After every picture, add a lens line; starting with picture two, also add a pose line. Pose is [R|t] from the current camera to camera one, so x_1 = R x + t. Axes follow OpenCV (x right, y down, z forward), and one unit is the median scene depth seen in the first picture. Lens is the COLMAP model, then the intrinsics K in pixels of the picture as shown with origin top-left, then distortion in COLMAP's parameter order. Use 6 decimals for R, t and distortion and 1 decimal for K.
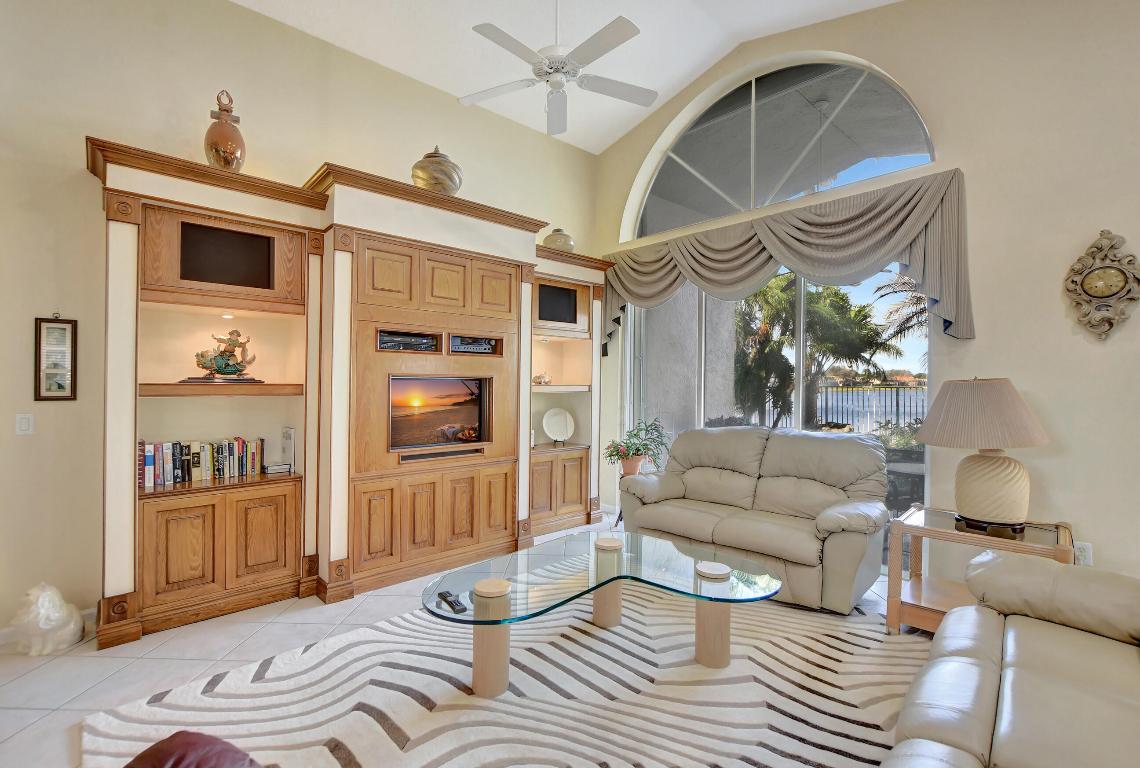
lens RADIAL K [[521.5, 0, 561.7], [0, 521.5, 385.8], [0, 0, 1]] dist [-0.002937, -0.000013]
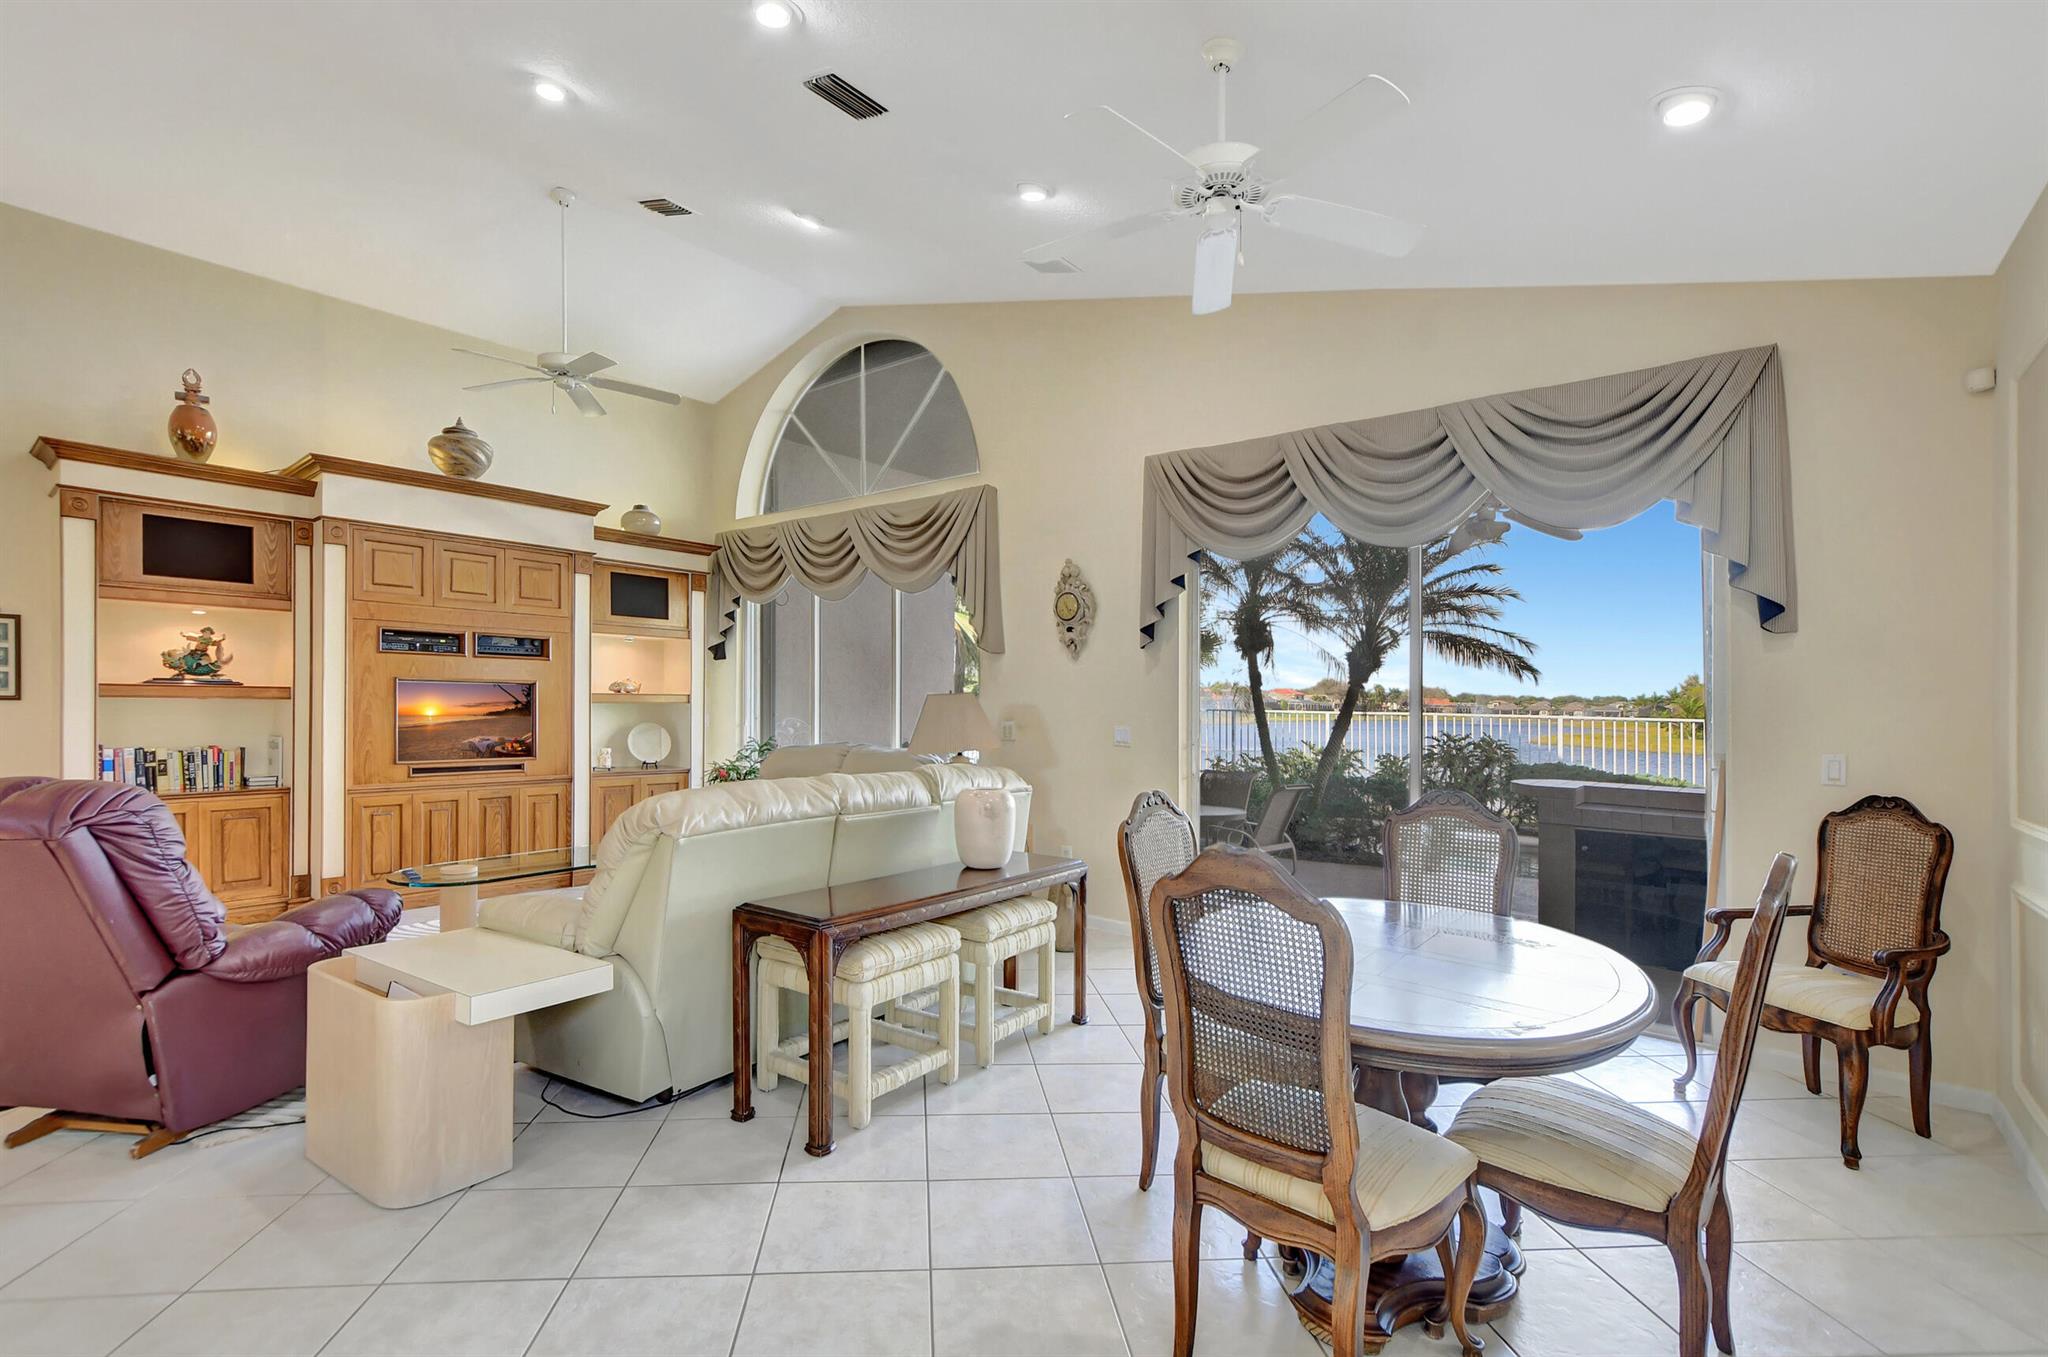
lens RADIAL K [[968.6, 0, 1019.7], [0, 968.6, 733.1], [0, 0, 1]] dist [0.000883, -0.000458]
pose [[0.992349, 0.011204, 0.122958, 0.571202], [-0.015137, 0.999402, 0.031100, 0.005082], [-0.122536, -0.032724, 0.991925, -0.854225]]
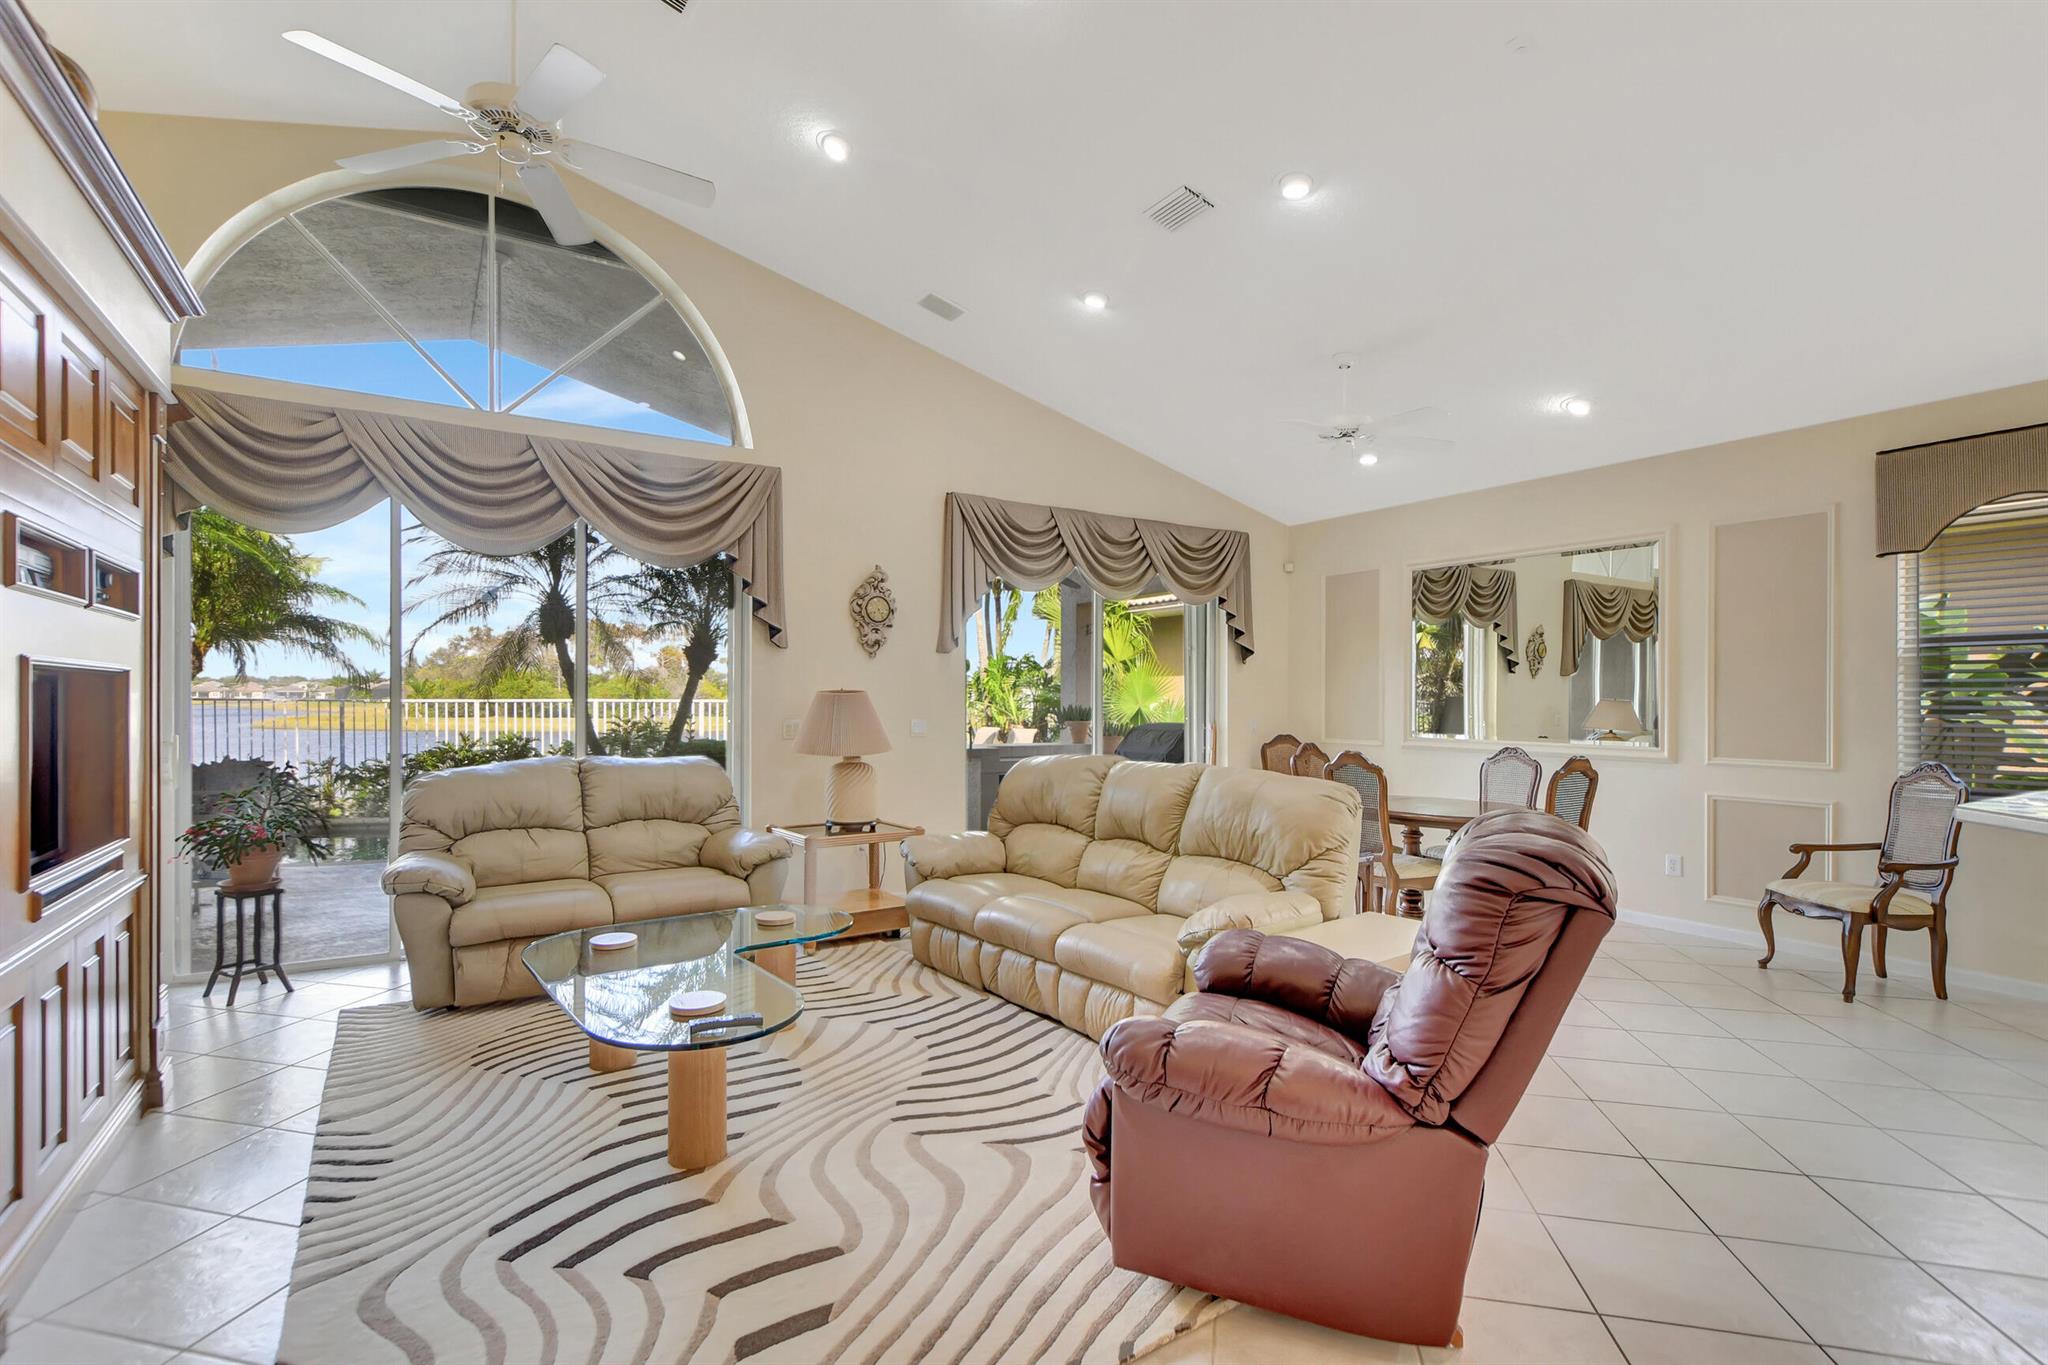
lens RADIAL K [[934.4, 0, 1017.7], [0, 934.4, 693.2], [0, 0, 1]] dist [-0.014879, 0.000000]
pose [[0.164661, 0.006639, 0.986328, -0.823346], [-0.008049, 0.999953, -0.005387, -0.000635], [-0.986317, -0.007052, 0.164707, 0.278057]]
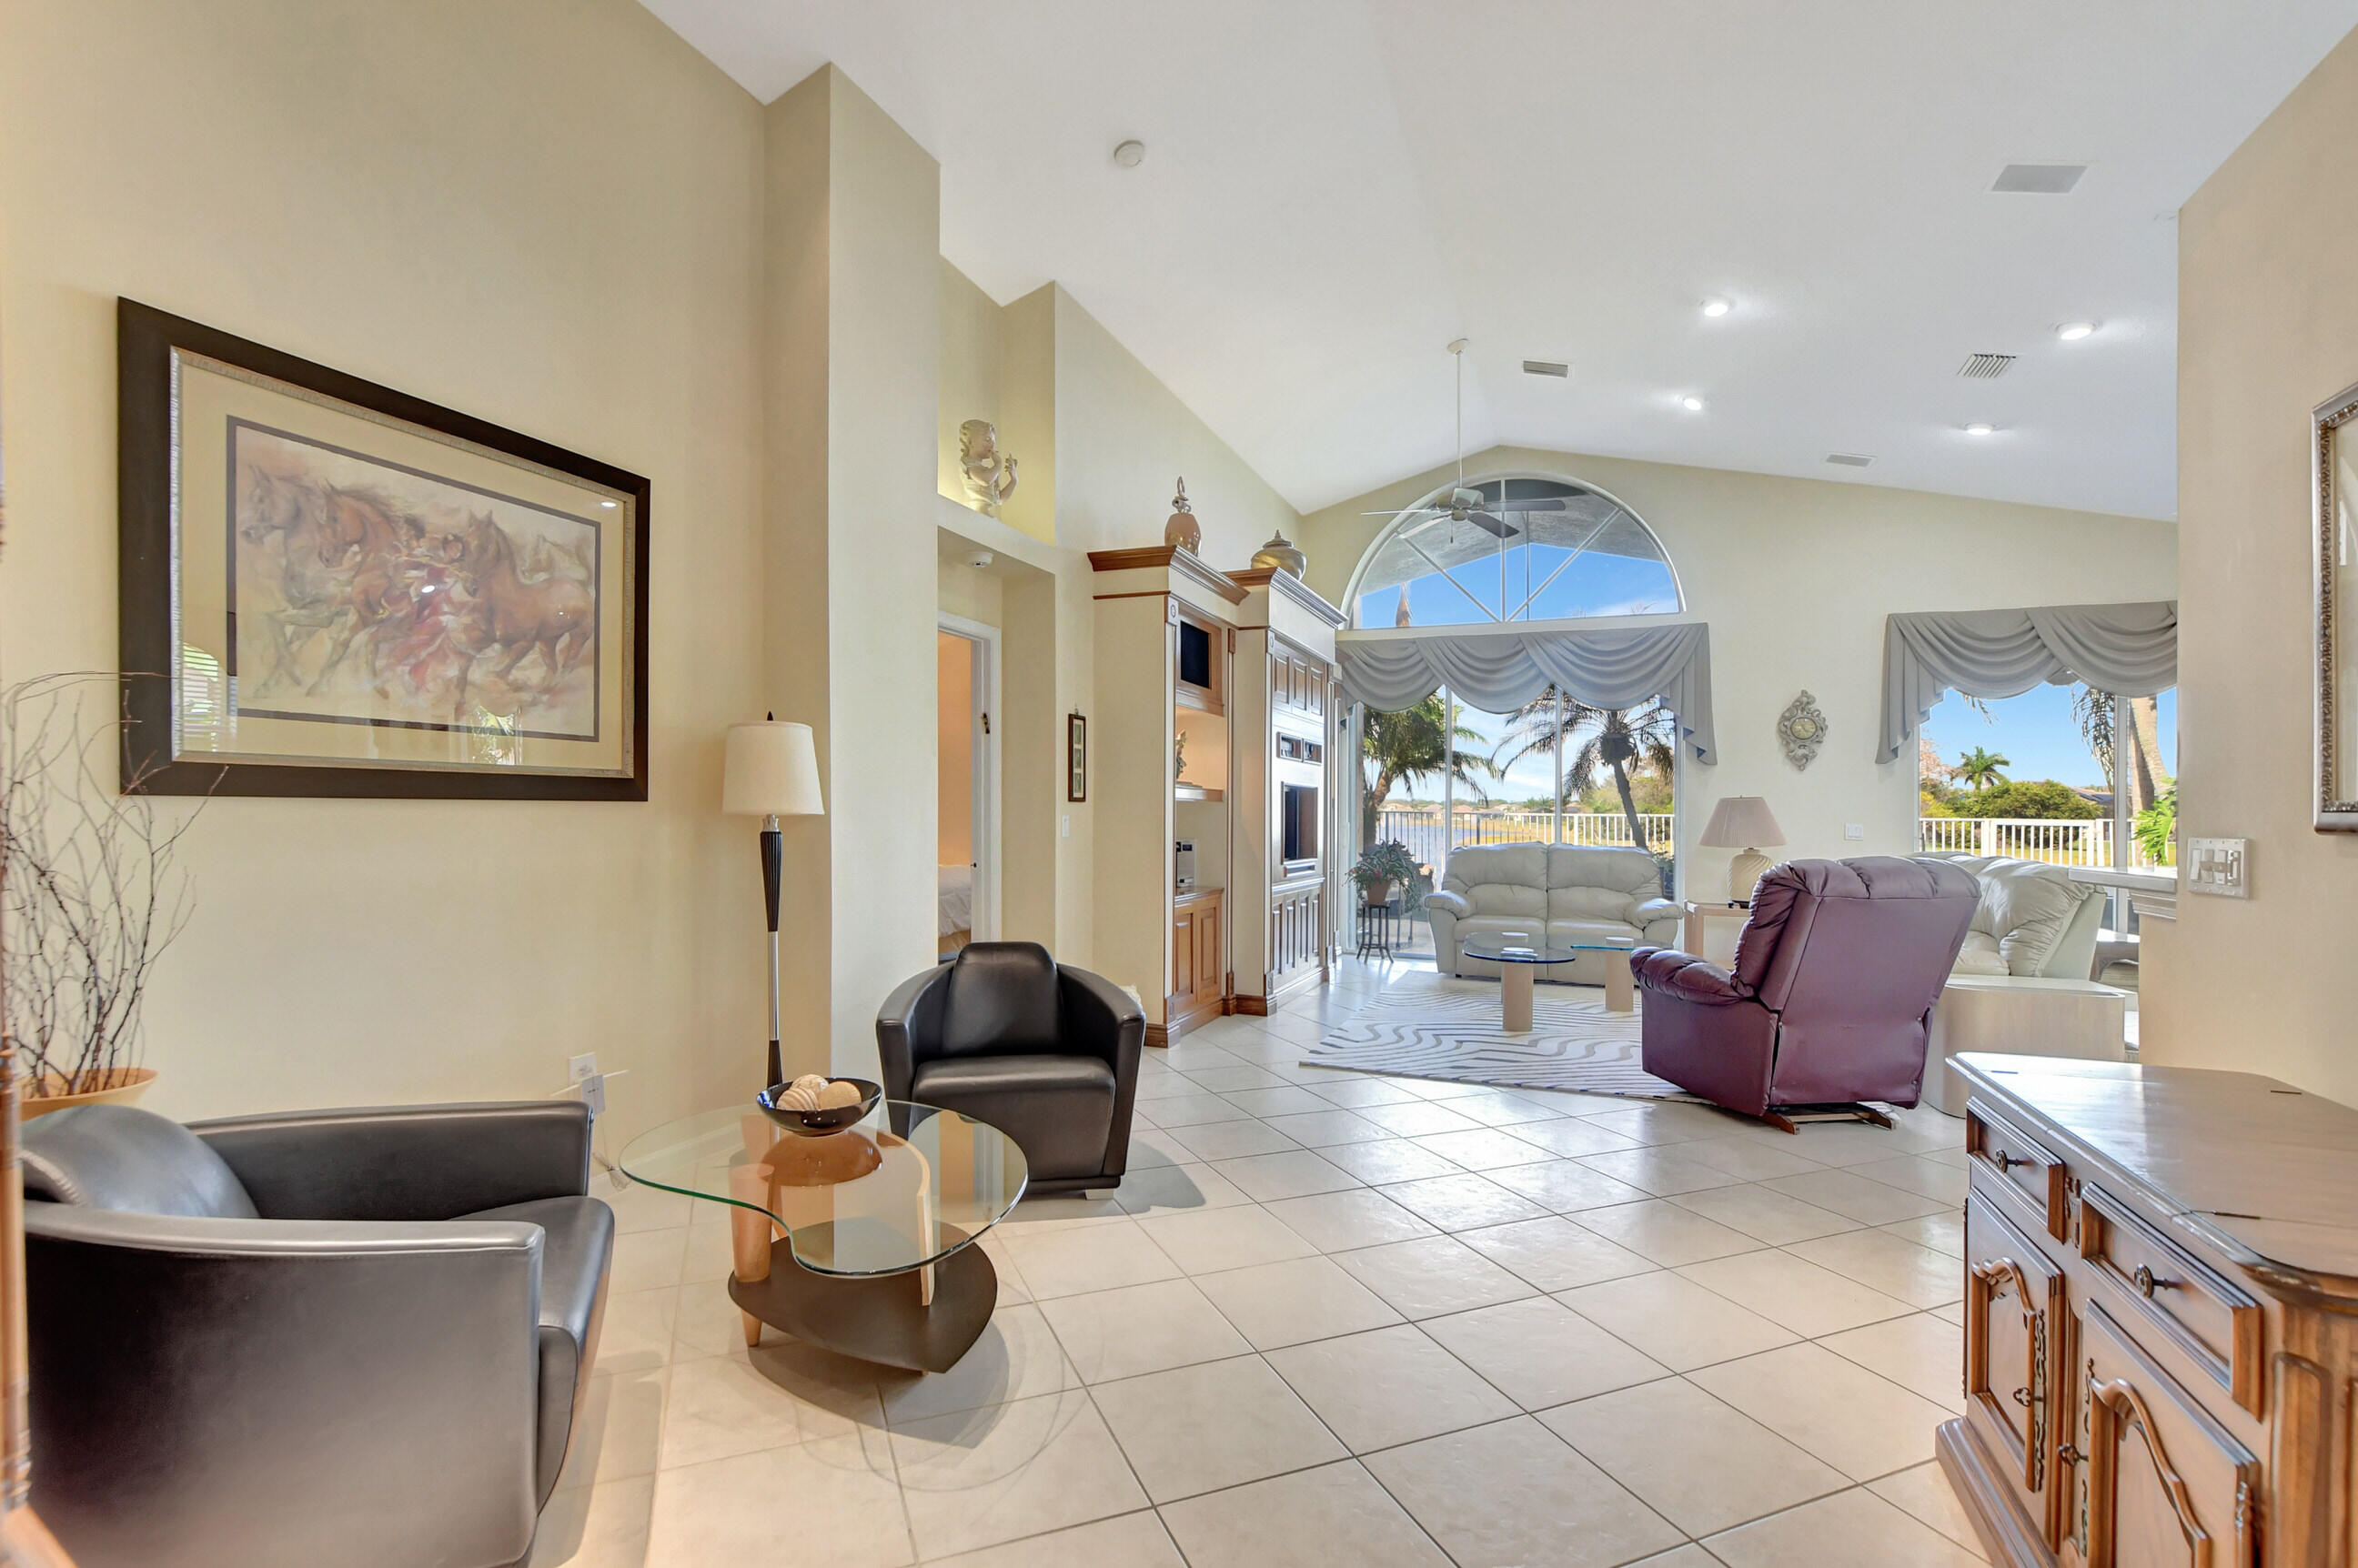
lens RADIAL K [[1054.6, 0, 1160.0], [0, 1054.6, 800.7], [0, 0, 1]] dist [0.000940, 0.000567]
pose [[0.907718, 0.017463, 0.419218, -1.366516], [-0.014619, 0.999843, -0.009996, 0.035901], [-0.419327, 0.002945, 0.907831, -0.667368]]
